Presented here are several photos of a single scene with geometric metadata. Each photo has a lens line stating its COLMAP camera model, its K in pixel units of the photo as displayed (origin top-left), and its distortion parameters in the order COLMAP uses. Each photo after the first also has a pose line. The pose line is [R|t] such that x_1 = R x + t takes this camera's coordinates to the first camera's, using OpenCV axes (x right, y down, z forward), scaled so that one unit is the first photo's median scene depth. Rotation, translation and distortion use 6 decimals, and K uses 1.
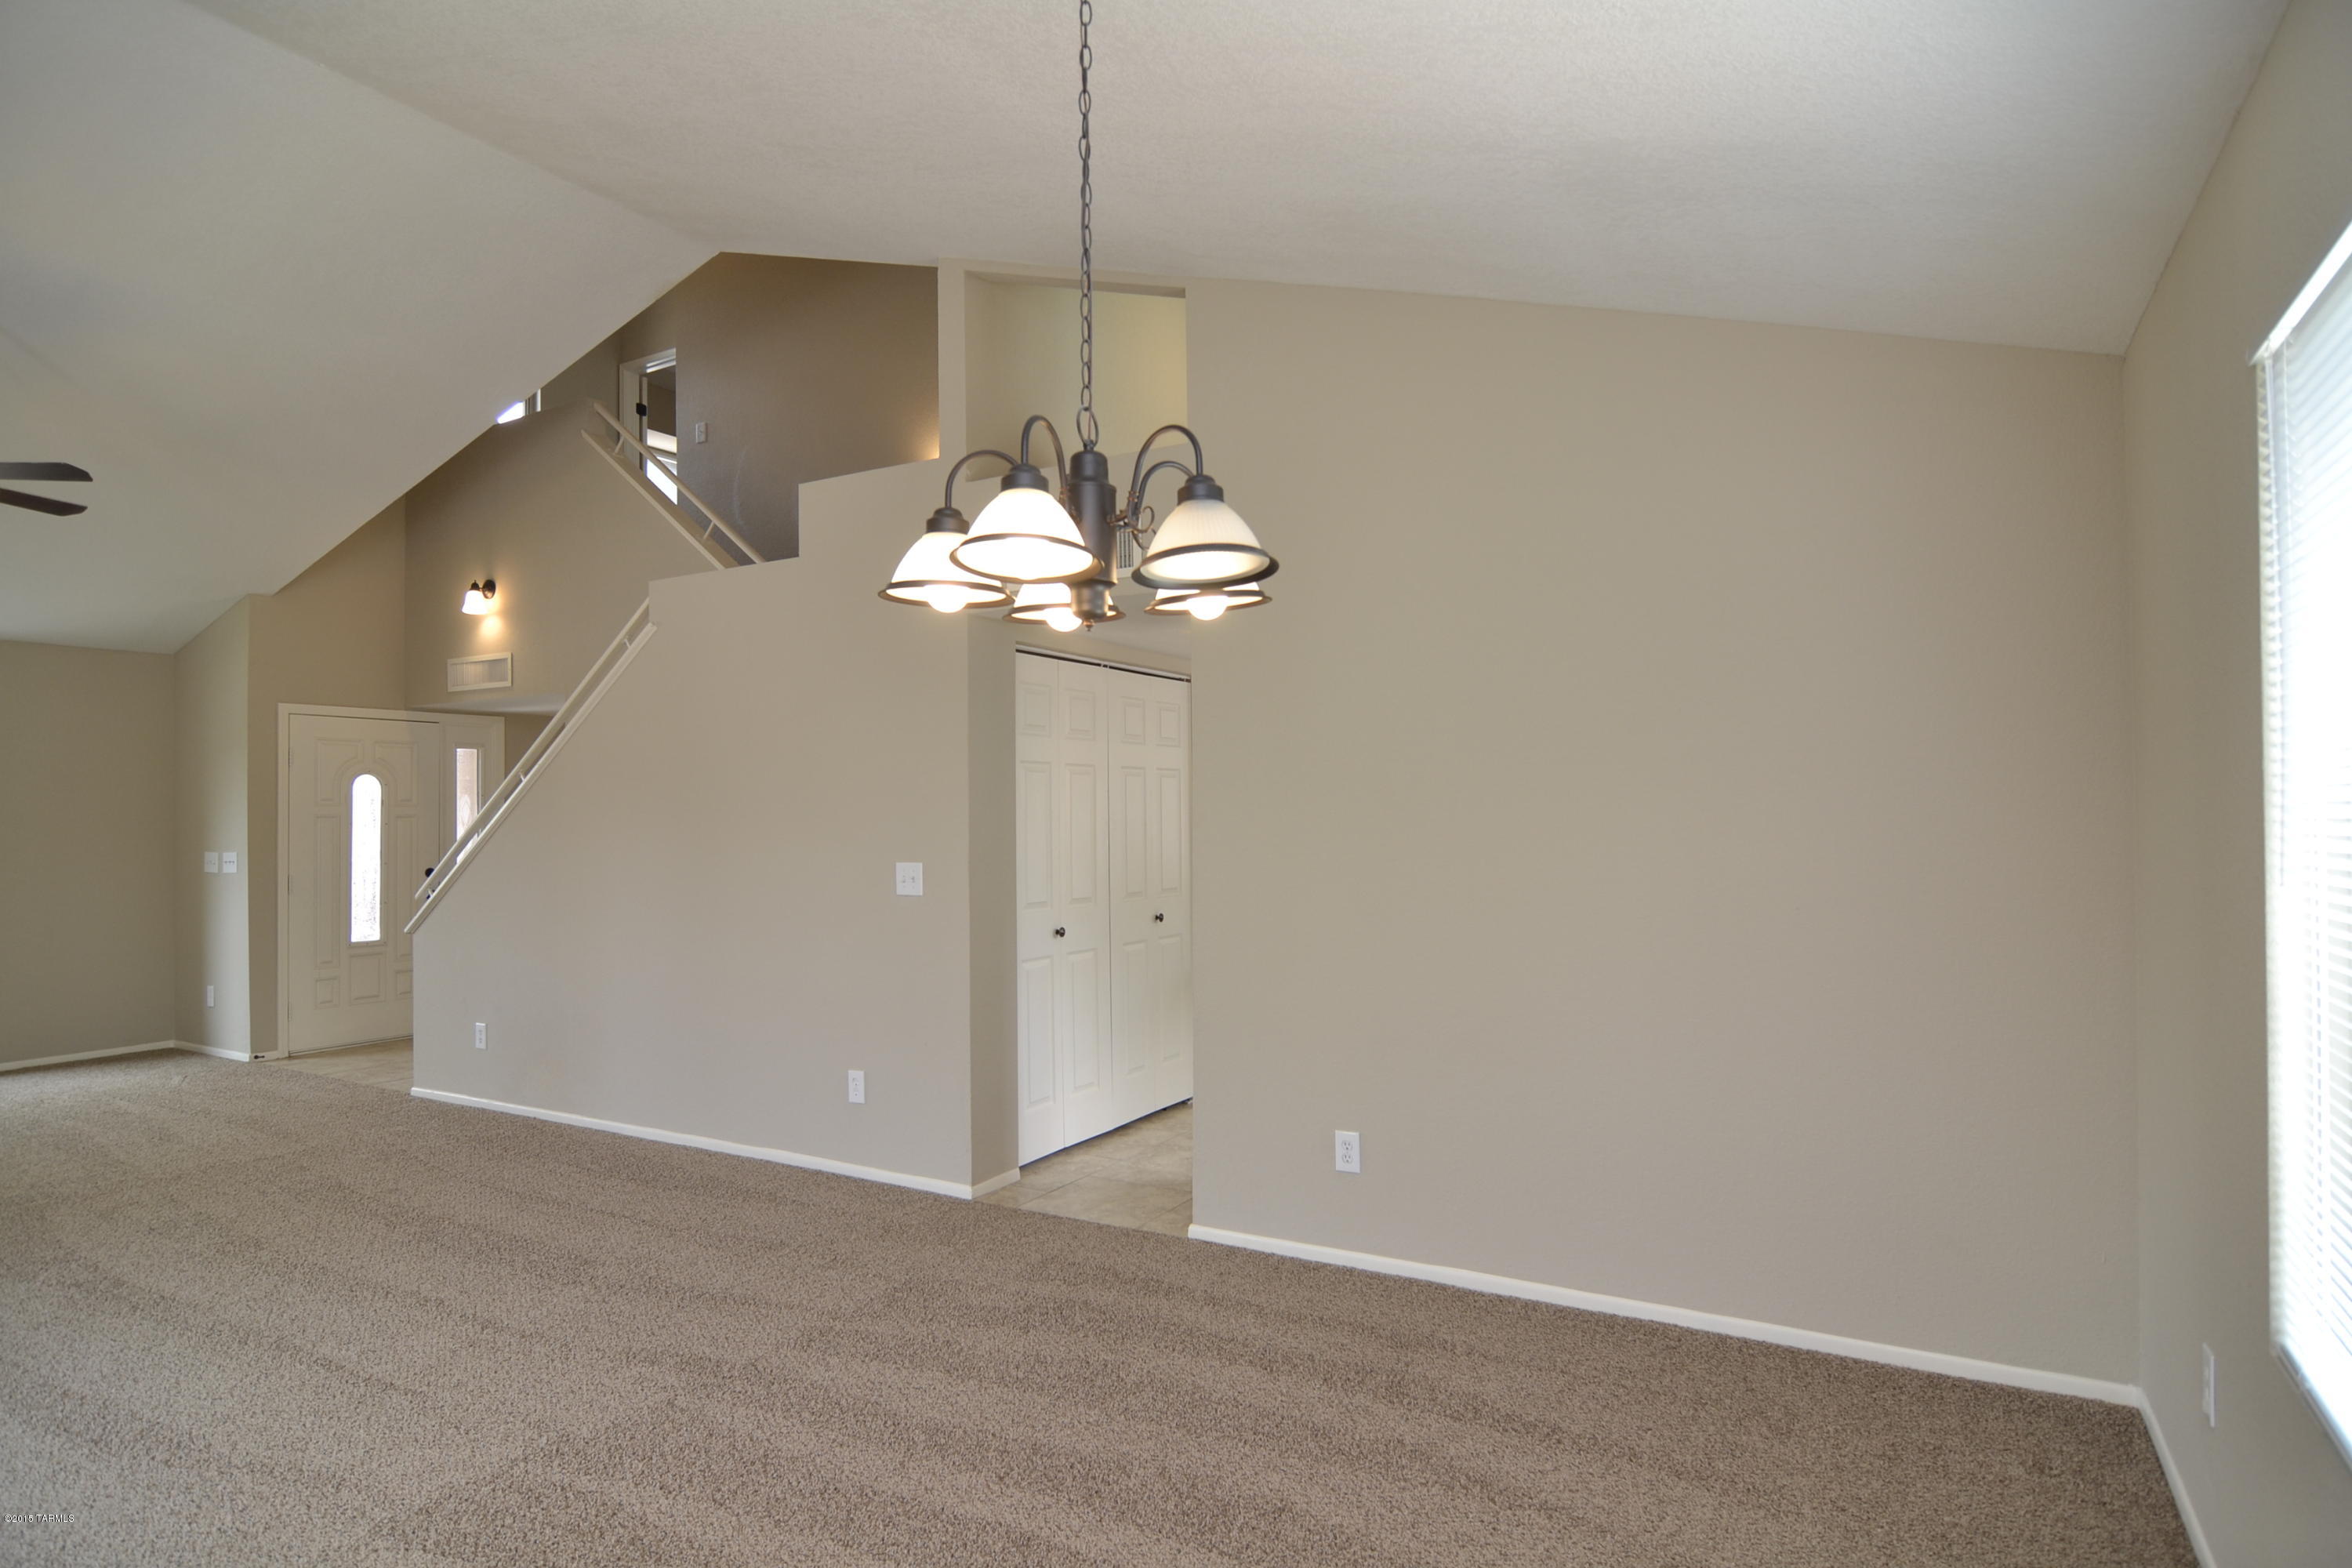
lens RADIAL K [[1275.4, 0, 1174.4], [0, 1275.4, 795.9], [0, 0, 1]] dist [-0.010974, -0.007742]
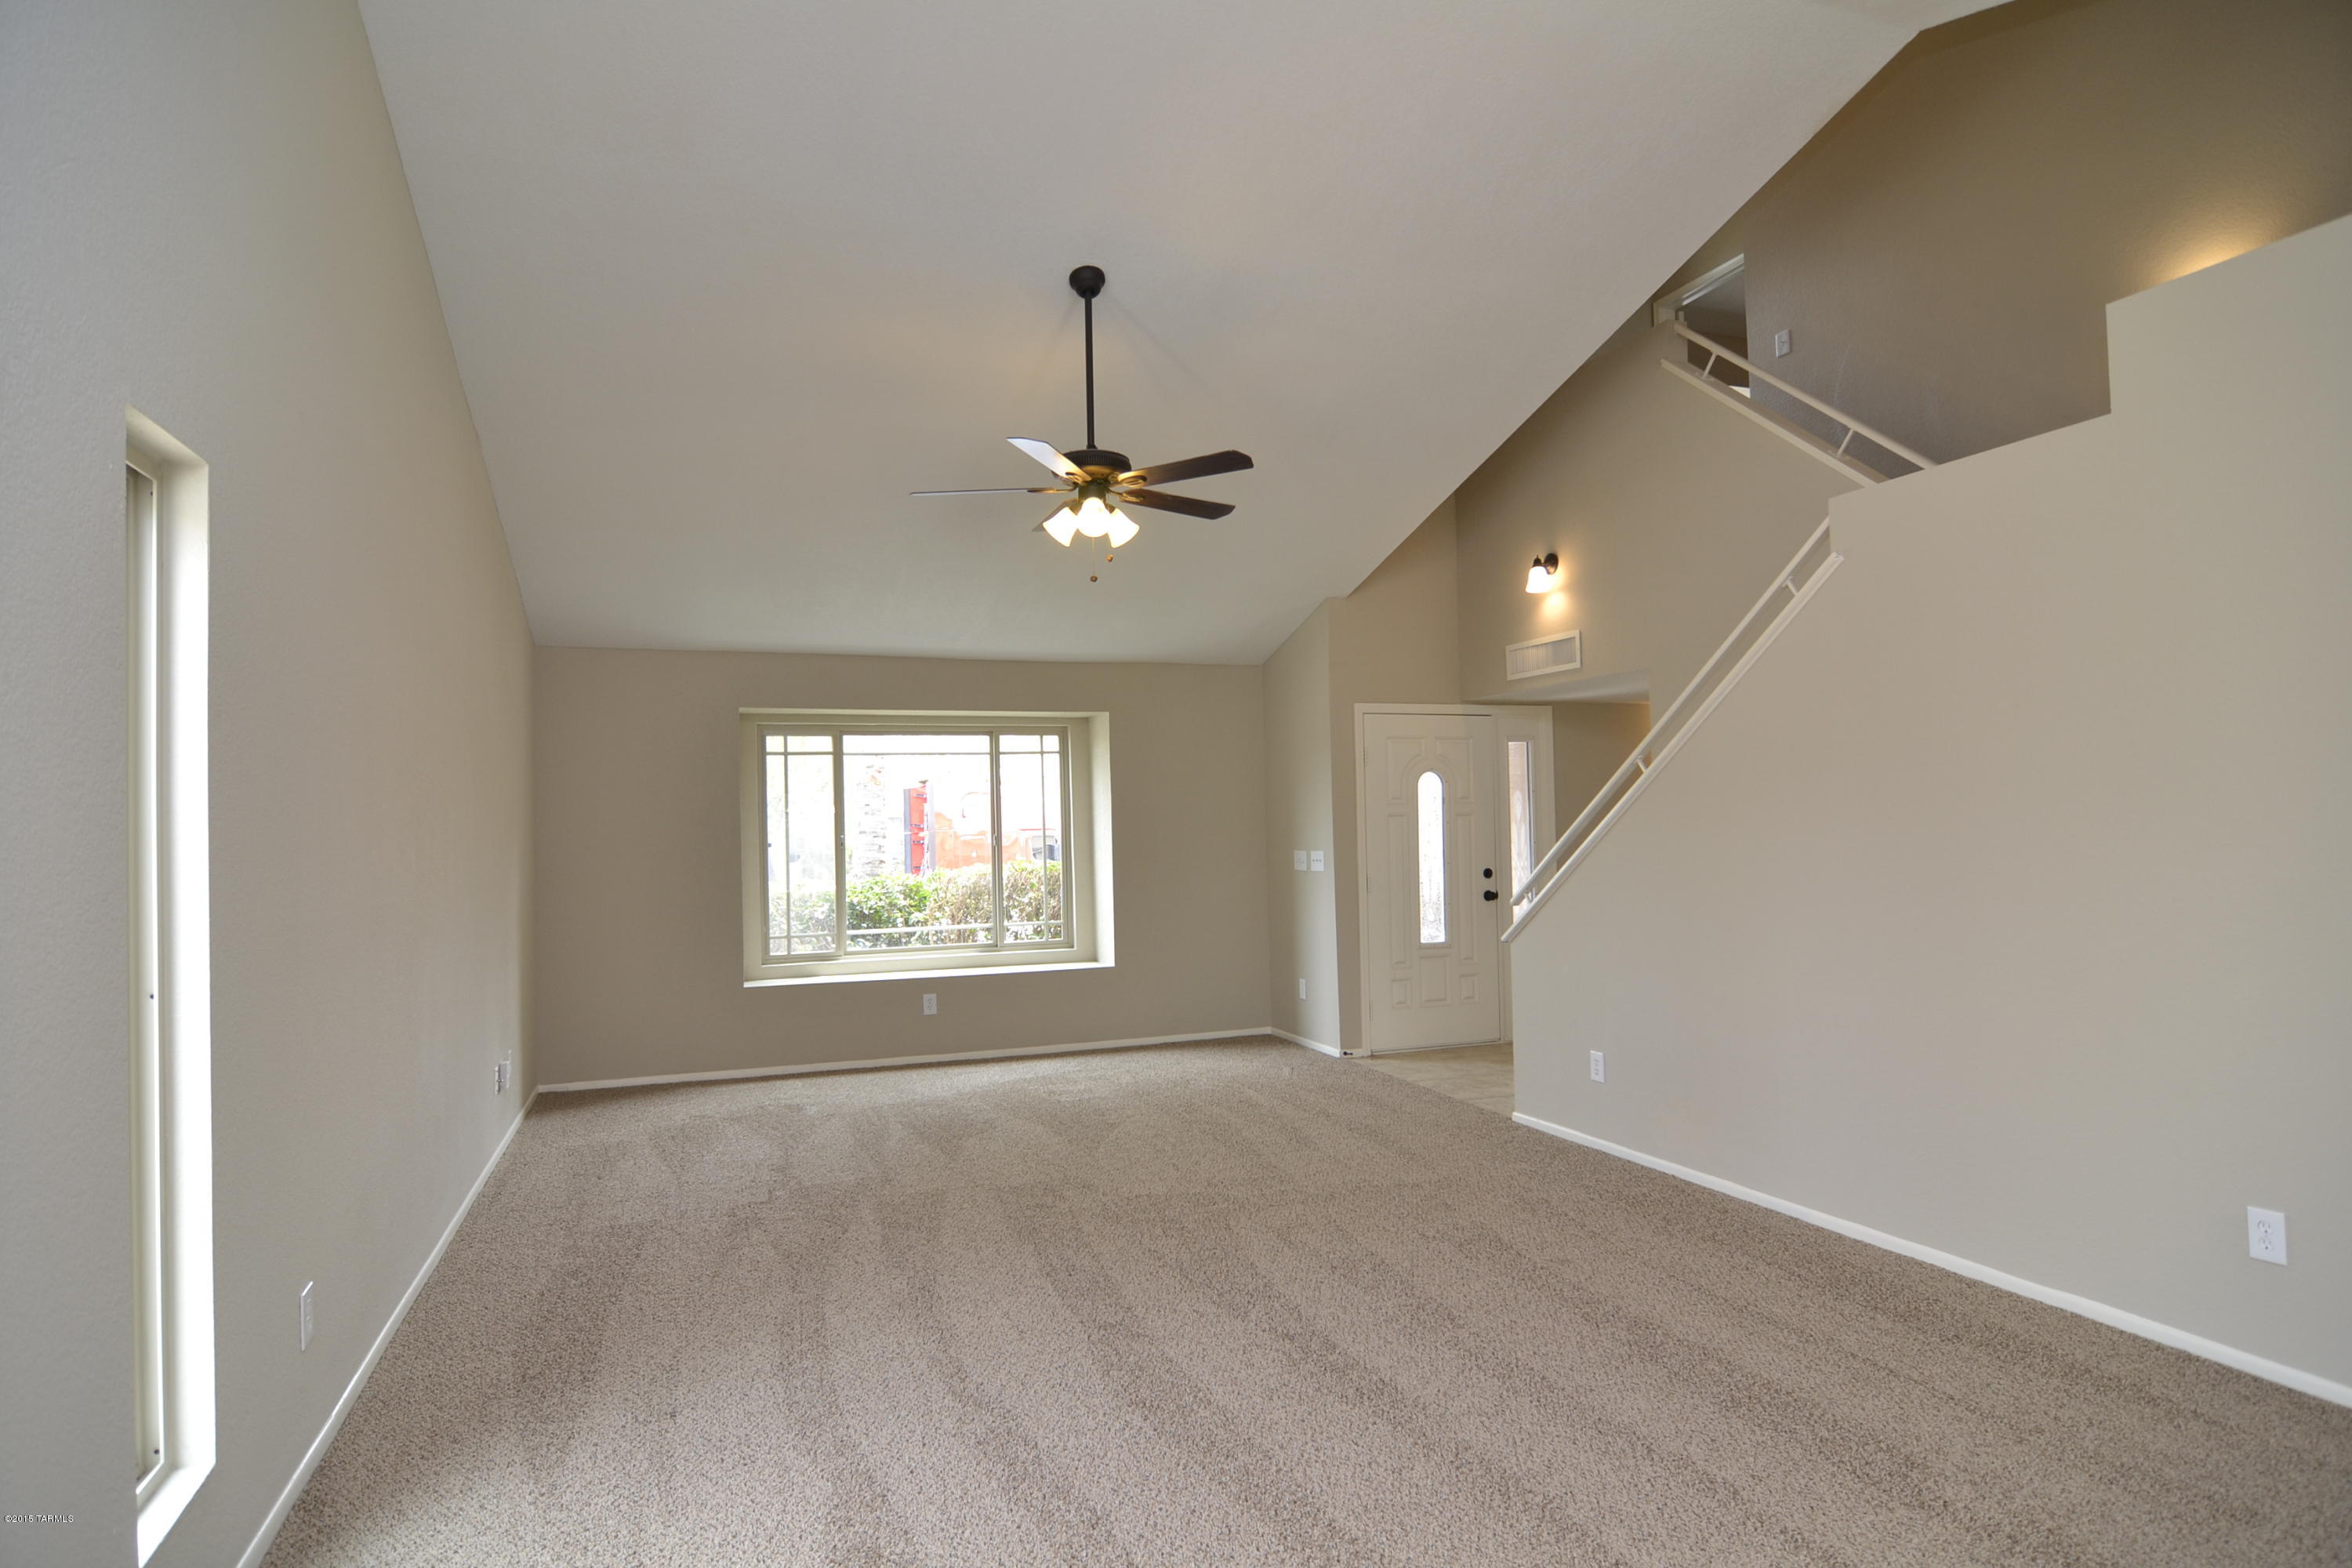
lens RADIAL K [[1275.4, 0, 1179.8], [0, 1275.4, 792.7], [0, 0, 1]] dist [-0.010974, -0.007742]
pose [[0.775477, -0.022563, -0.630972, -0.179472], [0.022592, 0.999713, -0.007983, 0.002989], [0.630971, -0.008064, 0.775765, 0.125615]]
